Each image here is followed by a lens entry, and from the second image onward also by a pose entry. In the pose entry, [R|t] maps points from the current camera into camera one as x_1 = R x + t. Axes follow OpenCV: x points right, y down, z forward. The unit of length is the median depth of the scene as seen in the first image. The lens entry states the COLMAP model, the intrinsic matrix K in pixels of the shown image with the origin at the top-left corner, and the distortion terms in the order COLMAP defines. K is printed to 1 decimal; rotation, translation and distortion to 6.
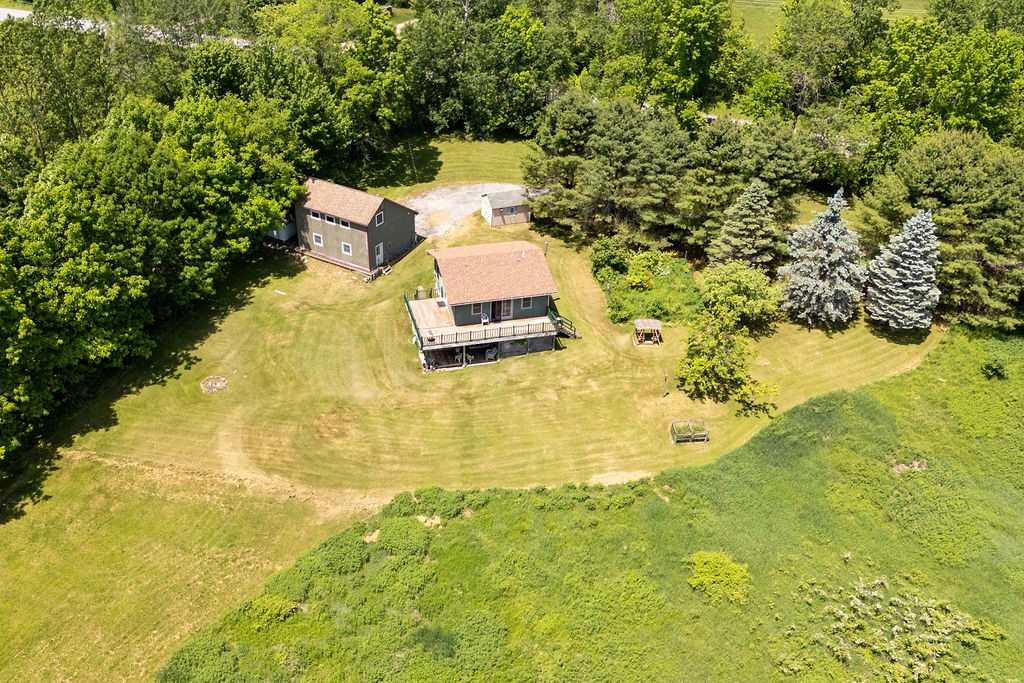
lens RADIAL K [[904.6, 0, 446.9], [0, 904.6, 341.2], [0, 0, 1]] dist [0.046397, -0.014029]
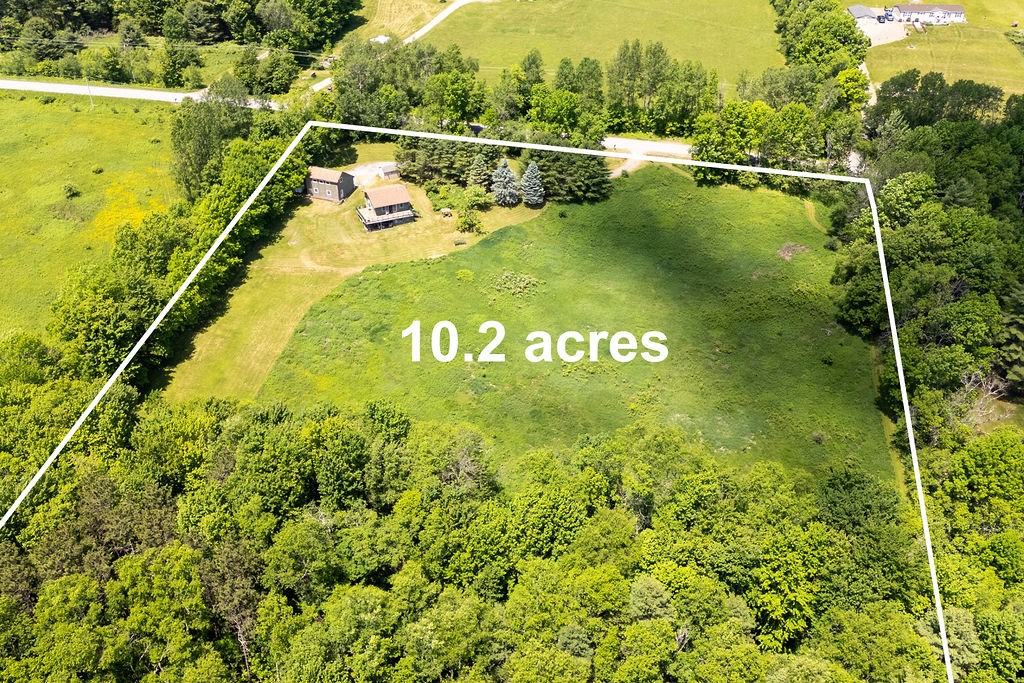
lens RADIAL K [[888.8, 0, 512.0], [0, 888.8, 341.5], [0, 0, 1]] dist [0.082946, -0.111566]
pose [[0.975829, -0.116966, 0.184600, -0.128393], [0.109587, 0.992733, 0.049714, 0.261358], [-0.189073, -0.028283, 0.981556, -1.687110]]
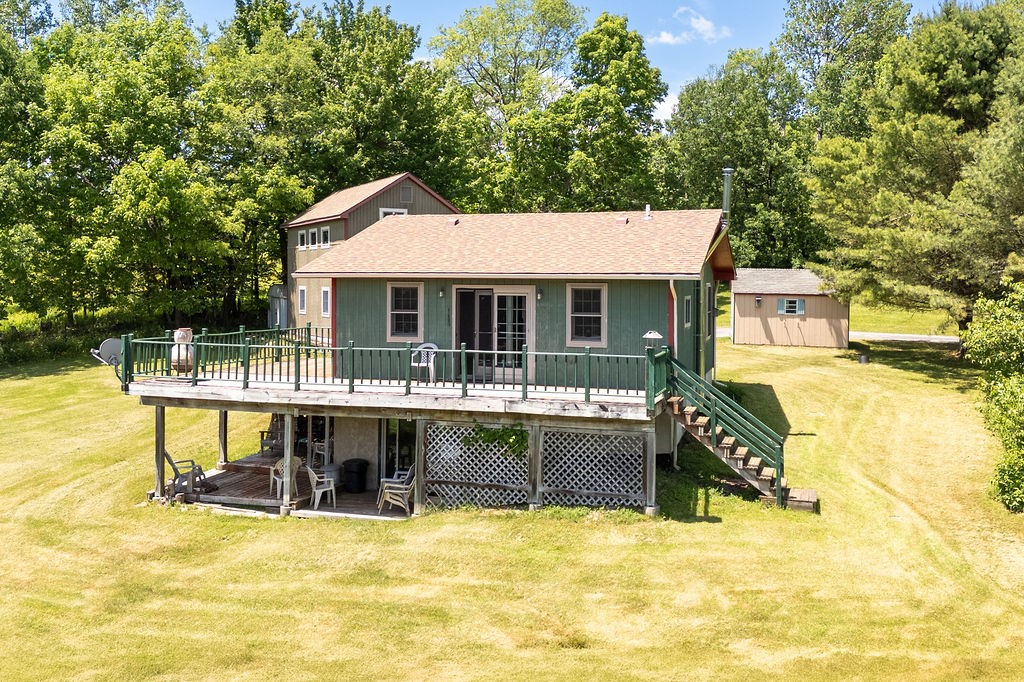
lens RADIAL K [[944.4, 0, 511.5], [0, 944.4, 272.2], [0, 0, 1]] dist [0.105910, -0.001097]
pose [[0.871109, 0.009617, -0.490996, 0.192990], [-0.275108, 0.837756, -0.471679, 0.075862], [0.406799, 0.545961, 0.732422, 0.745743]]
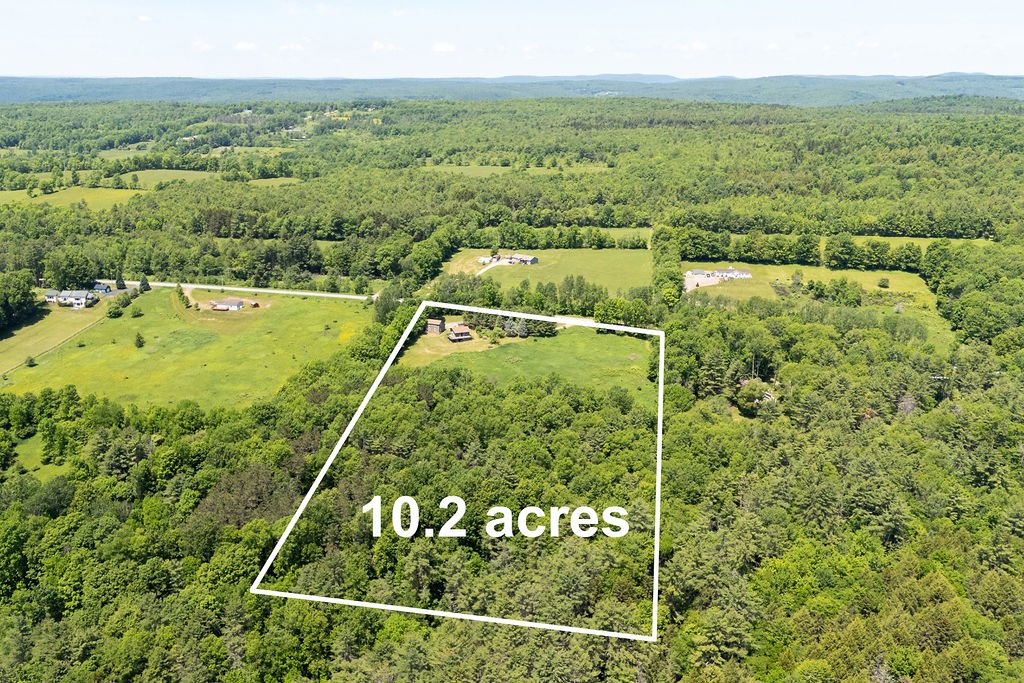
lens RADIAL K [[888.8, 0, 512.0], [0, 888.8, 341.5], [0, 0, 1]] dist [0.082946, -0.111566]
pose [[0.981852, -0.038042, 0.185794, -0.746261], [0.087559, 0.959943, -0.266165, 1.674751], [-0.168226, 0.277602, 0.945853, -4.889829]]
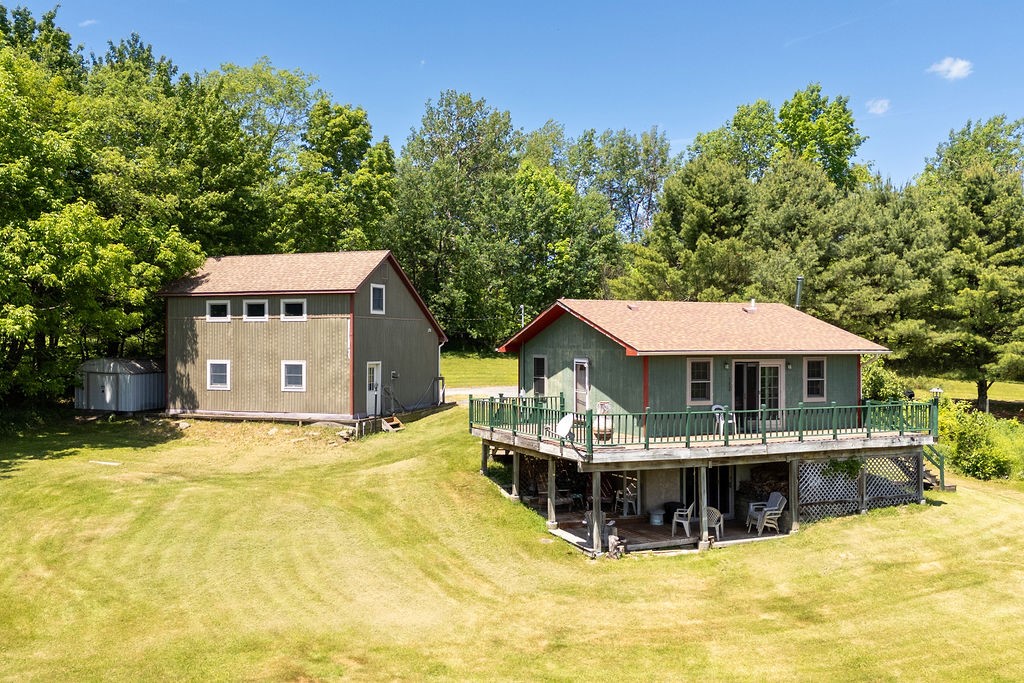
lens RADIAL K [[888.8, 0, 512.0], [0, 888.8, 341.5], [0, 0, 1]] dist [0.082946, -0.111566]
pose [[0.976486, 0.010258, 0.215337, -0.107273], [0.108242, 0.840504, -0.530883, 0.118508], [-0.186437, 0.541709, 0.819630, 0.677192]]
